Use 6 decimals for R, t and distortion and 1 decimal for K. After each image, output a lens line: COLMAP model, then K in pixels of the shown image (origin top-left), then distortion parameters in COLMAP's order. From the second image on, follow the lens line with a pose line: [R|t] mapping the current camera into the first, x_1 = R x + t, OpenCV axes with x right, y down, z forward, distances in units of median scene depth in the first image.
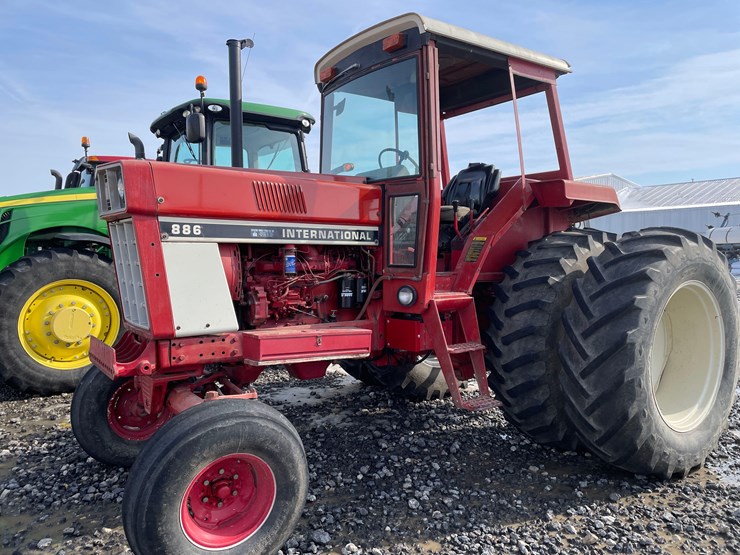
lens RADIAL K [[552.6, 0, 369.1], [0, 552.6, 272.9], [0, 0, 1]] dist [0.089088, -0.117579]
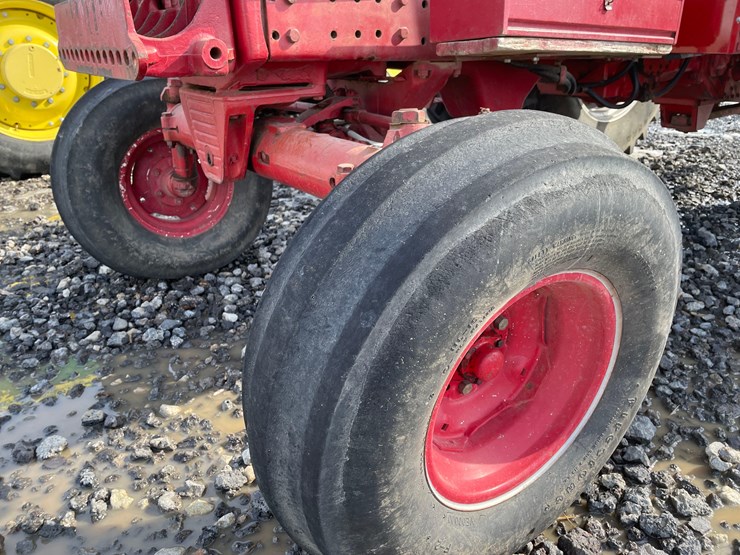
lens RADIAL K [[552.6, 0, 369.1], [0, 552.6, 272.9], [0, 0, 1]] dist [0.089088, -0.117579]
pose [[0.999580, -0.026612, 0.011506, -0.249059], [0.020736, 0.933573, 0.357786, 0.143573], [-0.020264, -0.357397, 0.933733, 0.489082]]
